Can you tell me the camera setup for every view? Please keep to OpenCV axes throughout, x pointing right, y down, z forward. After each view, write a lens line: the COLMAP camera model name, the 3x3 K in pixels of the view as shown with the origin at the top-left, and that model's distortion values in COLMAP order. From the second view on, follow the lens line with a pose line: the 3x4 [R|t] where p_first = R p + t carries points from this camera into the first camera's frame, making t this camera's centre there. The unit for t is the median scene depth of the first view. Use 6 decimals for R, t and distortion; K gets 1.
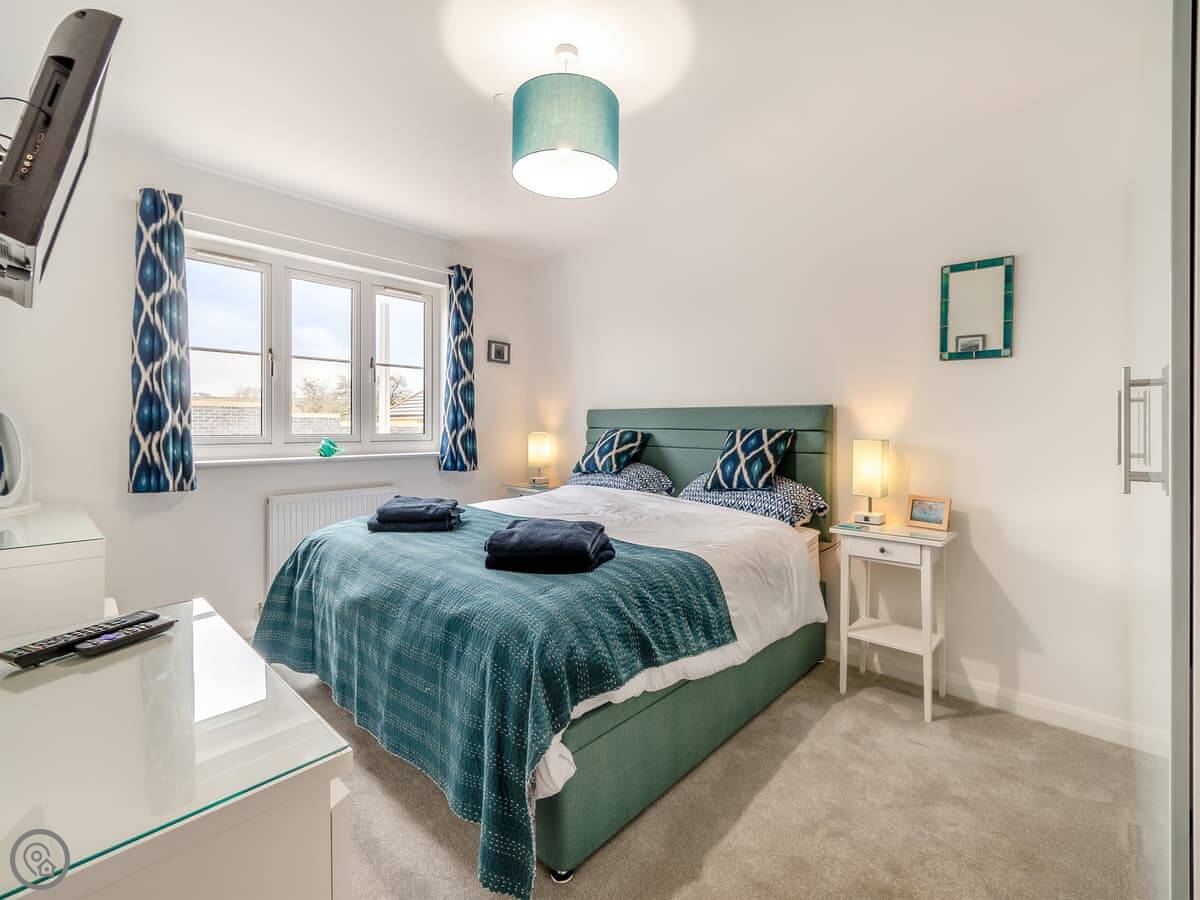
lens RADIAL K [[535.2, 0, 601.1], [0, 535.2, 417.6], [0, 0, 1]] dist [0.002767, 0.000432]
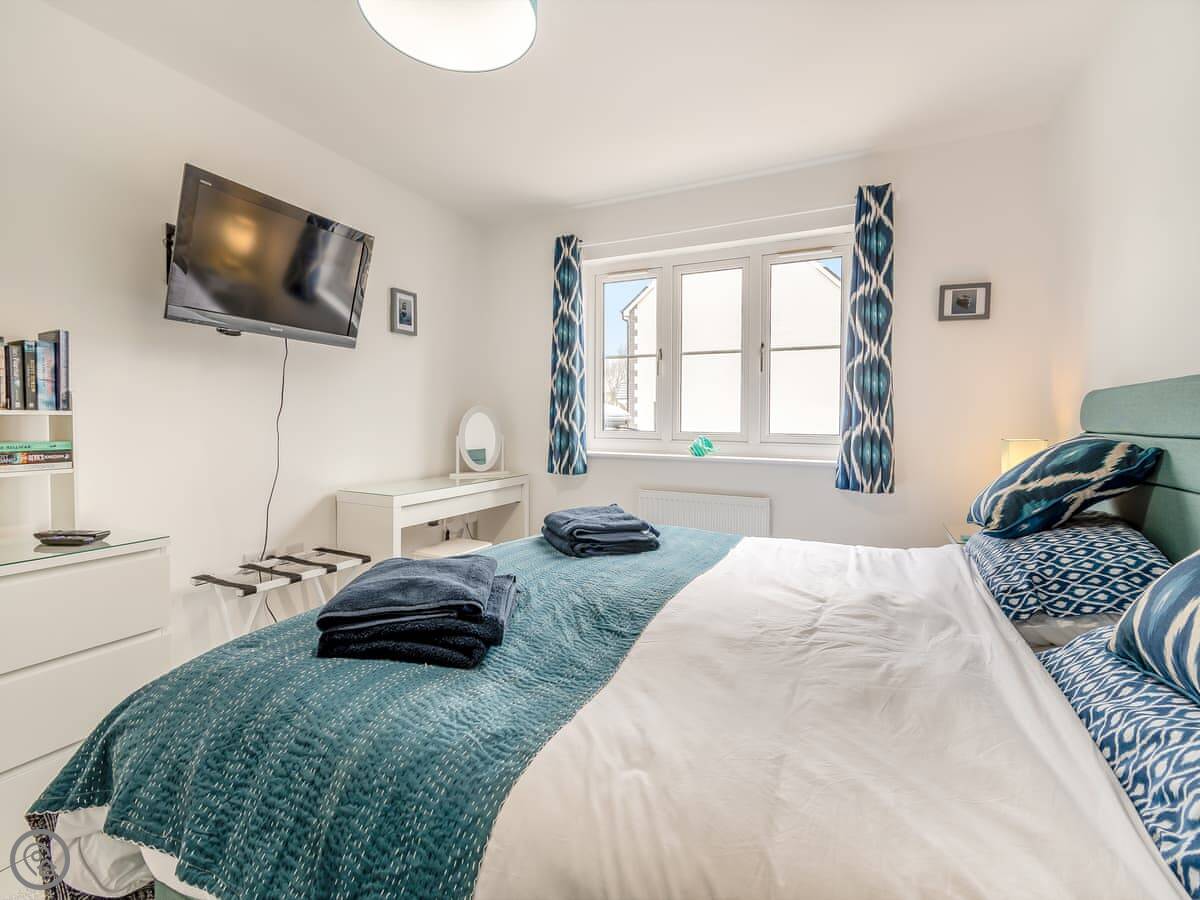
lens RADIAL K [[527.4, 0, 603.6], [0, 527.4, 427.4], [0, 0, 1]] dist [0.001433, 0.000138]
pose [[0.284418, 0.011156, -0.958635, 0.292451], [0.002628, 0.999919, 0.012416, 0.009236], [0.958697, -0.006051, 0.284366, 0.512845]]
